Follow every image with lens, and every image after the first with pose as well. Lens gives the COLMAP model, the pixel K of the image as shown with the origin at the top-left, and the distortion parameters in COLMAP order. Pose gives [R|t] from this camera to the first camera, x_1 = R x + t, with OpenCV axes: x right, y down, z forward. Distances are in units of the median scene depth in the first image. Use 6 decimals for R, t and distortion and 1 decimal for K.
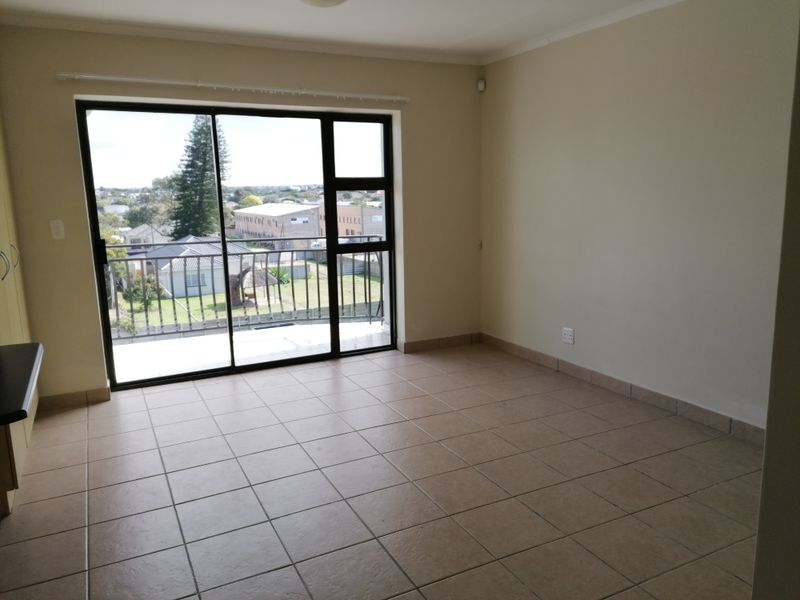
lens RADIAL K [[601.9, 0, 404.2], [0, 601.9, 302.0], [0, 0, 1]] dist [0.096983, -0.100107]
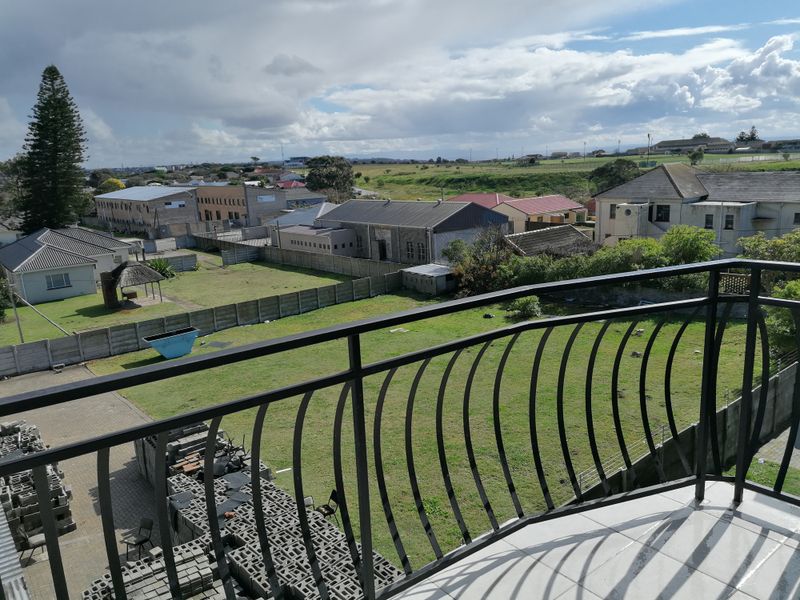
lens RADIAL K [[601.9, 0, 397.4], [0, 601.9, 295.3], [0, 0, 1]] dist [0.096983, -0.100107]
pose [[0.980804, -0.072407, 0.181052, -0.404791], [0.067517, 0.997171, 0.033041, -0.137321], [-0.182932, -0.020182, 0.982918, 0.822734]]
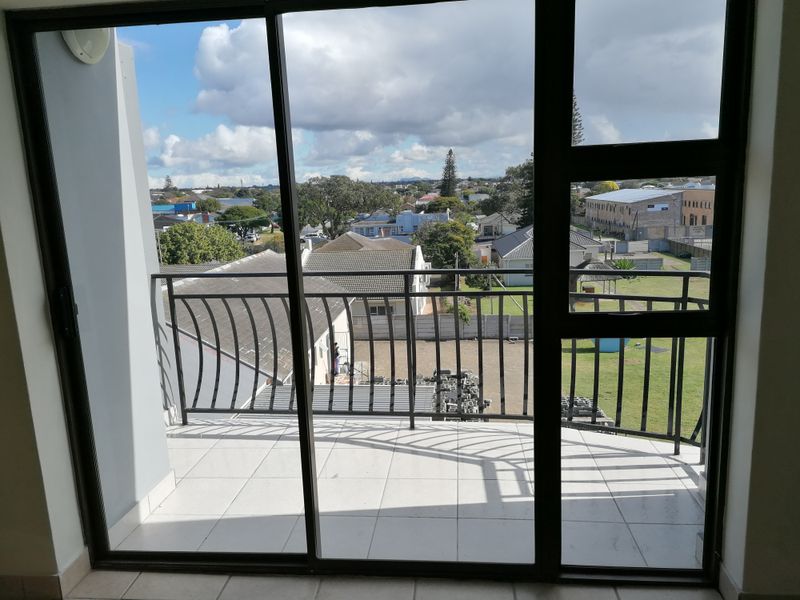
lens RADIAL K [[601.9, 0, 394.7], [0, 601.9, 304.2], [0, 0, 1]] dist [0.096983, -0.100107]
pose [[0.837886, 0.090325, -0.538321, 0.009980], [-0.076612, 0.995912, 0.047858, -0.104506], [0.540443, 0.001142, 0.841380, 0.554119]]
